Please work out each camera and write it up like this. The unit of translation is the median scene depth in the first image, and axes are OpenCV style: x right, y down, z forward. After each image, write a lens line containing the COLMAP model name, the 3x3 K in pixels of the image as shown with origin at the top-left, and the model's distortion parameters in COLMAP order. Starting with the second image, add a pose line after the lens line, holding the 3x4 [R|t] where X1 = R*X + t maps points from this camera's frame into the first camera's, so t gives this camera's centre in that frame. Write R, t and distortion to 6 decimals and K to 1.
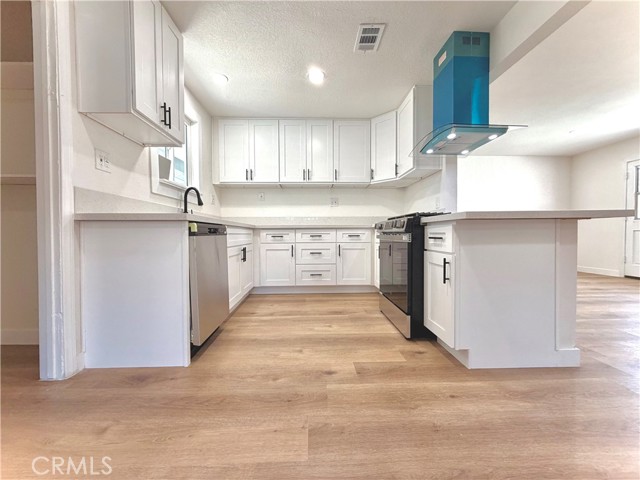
lens RADIAL K [[255.5, 0, 317.2], [0, 255.5, 240.3], [0, 0, 1]] dist [-0.001061, 0.000641]
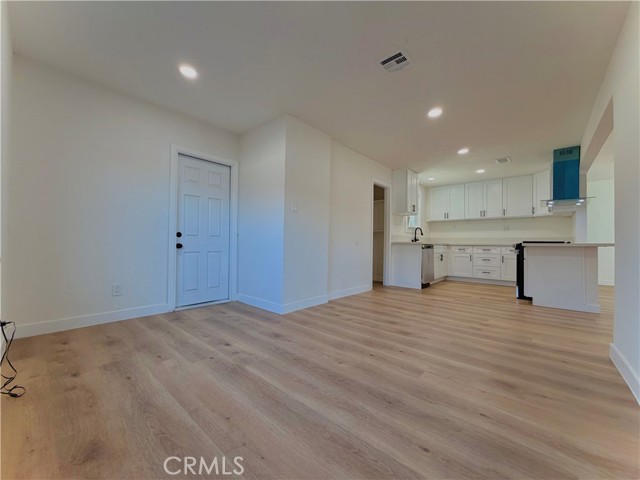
lens RADIAL K [[255.5, 0, 317.5], [0, 255.5, 240.2], [0, 0, 1]] dist [-0.001061, 0.000641]
pose [[0.727606, 0.007531, -0.685954, 0.352353], [-0.034841, 0.999055, -0.025988, 0.001682], [0.685110, 0.042809, 0.727181, -1.062166]]
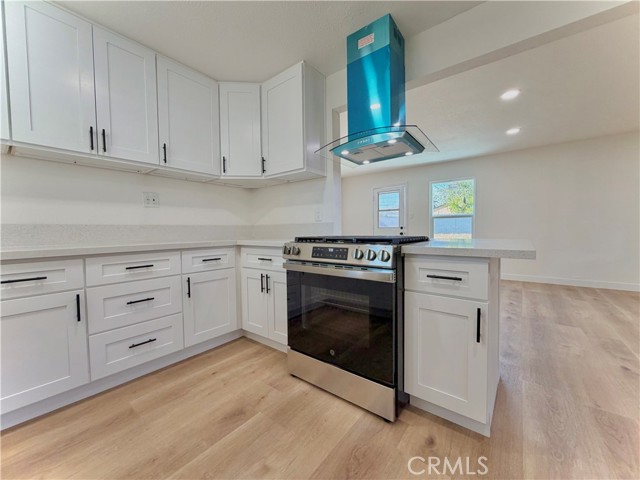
lens RADIAL K [[255.5, 0, 318.0], [0, 255.5, 239.1], [0, 0, 1]] dist [-0.001061, 0.000641]
pose [[0.643095, -0.032403, 0.765101, -0.163332], [0.029030, 0.999418, 0.017925, -0.071176], [-0.765236, 0.010683, 0.643661, 0.405777]]
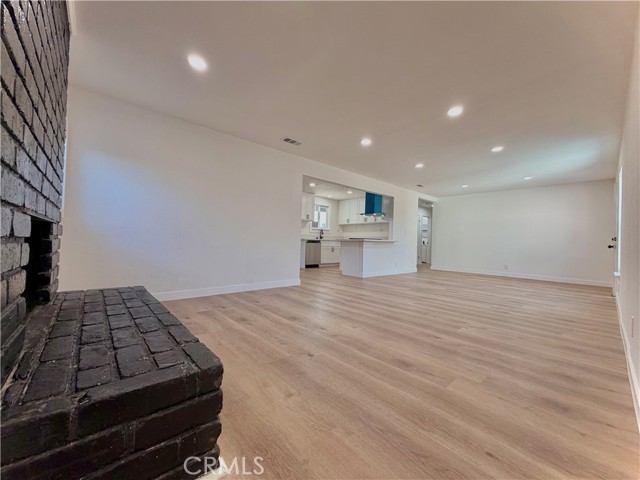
lens RADIAL K [[255.5, 0, 315.7], [0, 255.5, 236.2], [0, 0, 1]] dist [-0.001061, 0.000641]
pose [[0.634976, 0.005856, -0.772510, 1.675099], [-0.053375, 0.997914, -0.036308, 0.013109], [0.770686, 0.064287, 0.633964, -0.980184]]
